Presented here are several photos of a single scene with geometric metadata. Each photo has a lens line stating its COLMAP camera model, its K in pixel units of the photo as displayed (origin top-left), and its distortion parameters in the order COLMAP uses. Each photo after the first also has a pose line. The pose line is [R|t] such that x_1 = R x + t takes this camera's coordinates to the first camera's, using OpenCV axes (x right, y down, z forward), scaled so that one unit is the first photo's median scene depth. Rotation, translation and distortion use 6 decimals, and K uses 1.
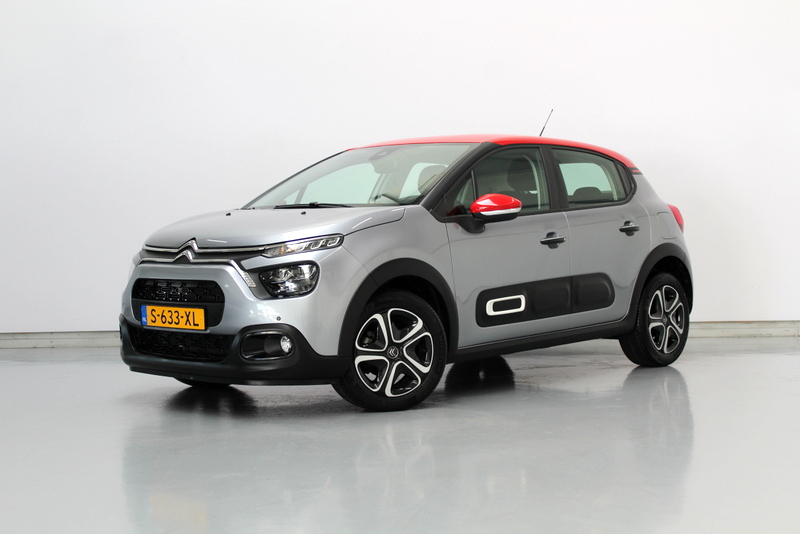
lens RADIAL K [[1312.4, 0, 406.2], [0, 1312.4, 262.9], [0, 0, 1]] dist [-0.066526, 0.000000]
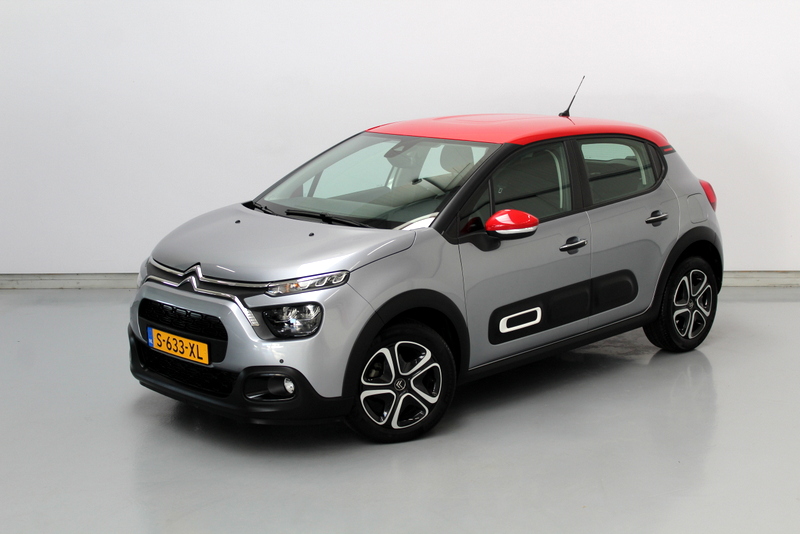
lens RADIAL K [[1312.4, 0, 404.5], [0, 1312.4, 264.5], [0, 0, 1]] dist [-0.066526, 0.000000]
pose [[0.998764, 0.019278, -0.045822, 0.034891], [-0.011959, 0.987852, 0.154938, -0.164786], [0.048252, -0.154198, 0.986861, 0.039838]]
